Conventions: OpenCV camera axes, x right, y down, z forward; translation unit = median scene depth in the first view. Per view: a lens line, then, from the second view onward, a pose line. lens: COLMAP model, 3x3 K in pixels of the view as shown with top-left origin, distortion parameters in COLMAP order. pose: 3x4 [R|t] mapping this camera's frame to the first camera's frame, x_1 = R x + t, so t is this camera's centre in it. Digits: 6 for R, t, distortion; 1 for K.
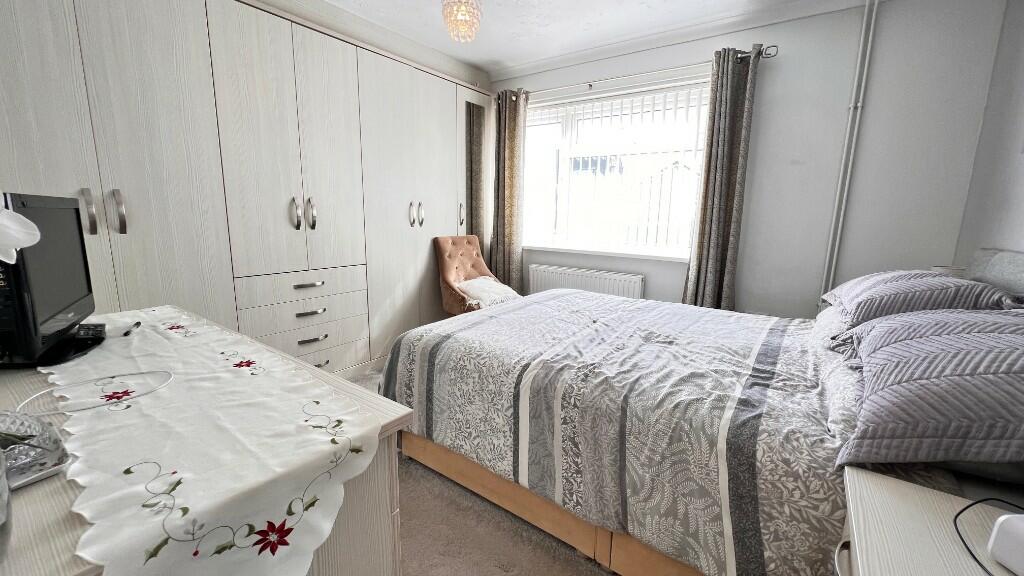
lens RADIAL K [[408.5, 0, 510.5], [0, 408.5, 284.5], [0, 0, 1]] dist [-0.001198, -0.000029]
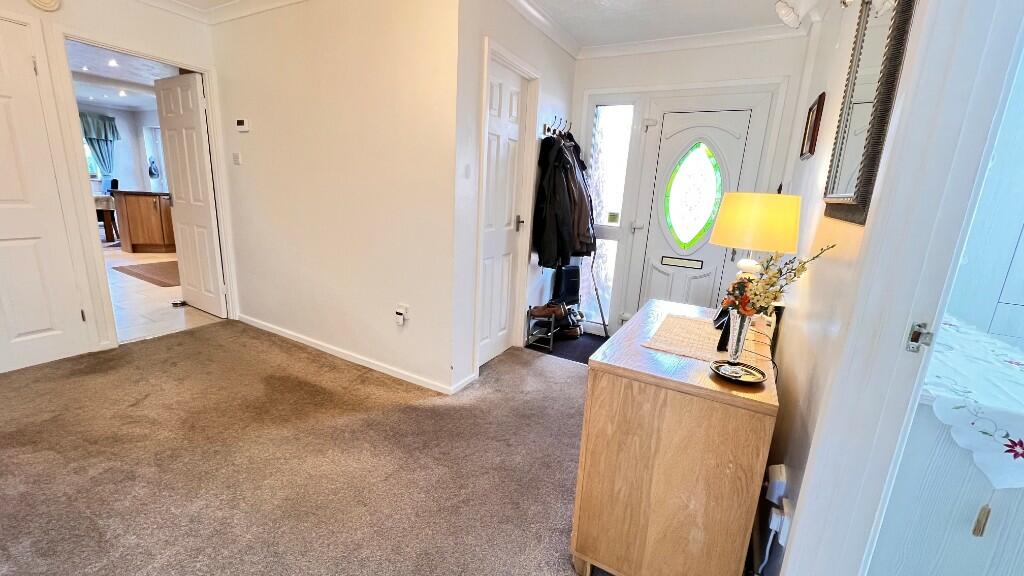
lens RADIAL K [[408.5, 0, 510.5], [0, 408.5, 284.5], [0, 0, 1]] dist [-0.001198, -0.000029]
pose [[0.117063, 0.209275, -0.970825, 0.697492], [-0.227274, 0.957249, 0.178943, 0.152036], [0.966769, 0.199695, 0.159621, -1.509503]]
